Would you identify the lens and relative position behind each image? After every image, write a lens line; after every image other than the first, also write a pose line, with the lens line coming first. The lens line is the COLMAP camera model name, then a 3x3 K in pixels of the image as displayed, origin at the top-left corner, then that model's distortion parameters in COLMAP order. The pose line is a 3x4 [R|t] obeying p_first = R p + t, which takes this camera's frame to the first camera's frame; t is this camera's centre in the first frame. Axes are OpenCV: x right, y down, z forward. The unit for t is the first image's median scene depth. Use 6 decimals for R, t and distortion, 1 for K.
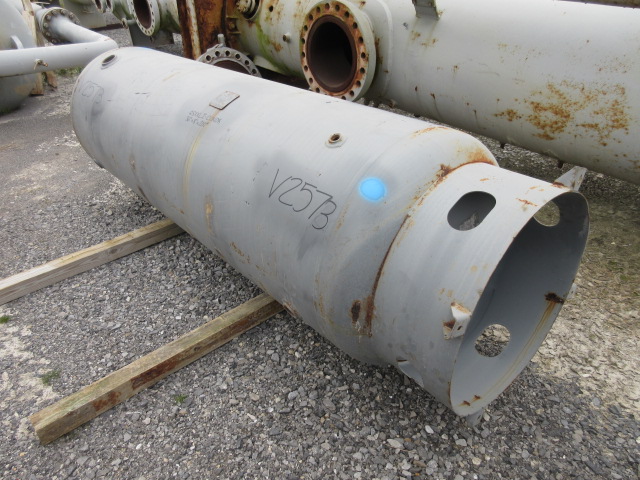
lens RADIAL K [[474.0, 0, 322.2], [0, 474.0, 239.3], [0, 0, 1]] dist [-0.007870, 0.001528]
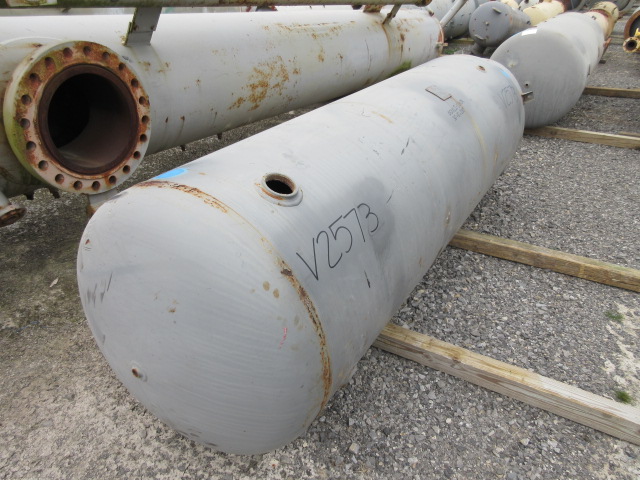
lens RADIAL K [[474.0, 0, 322.8], [0, 474.0, 240.0], [0, 0, 1]] dist [-0.007870, 0.001528]
pose [[-0.292548, -0.446760, 0.845471, -0.974438], [0.511713, 0.673768, 0.533091, -0.631752], [-0.807815, 0.588593, 0.031503, 1.106188]]
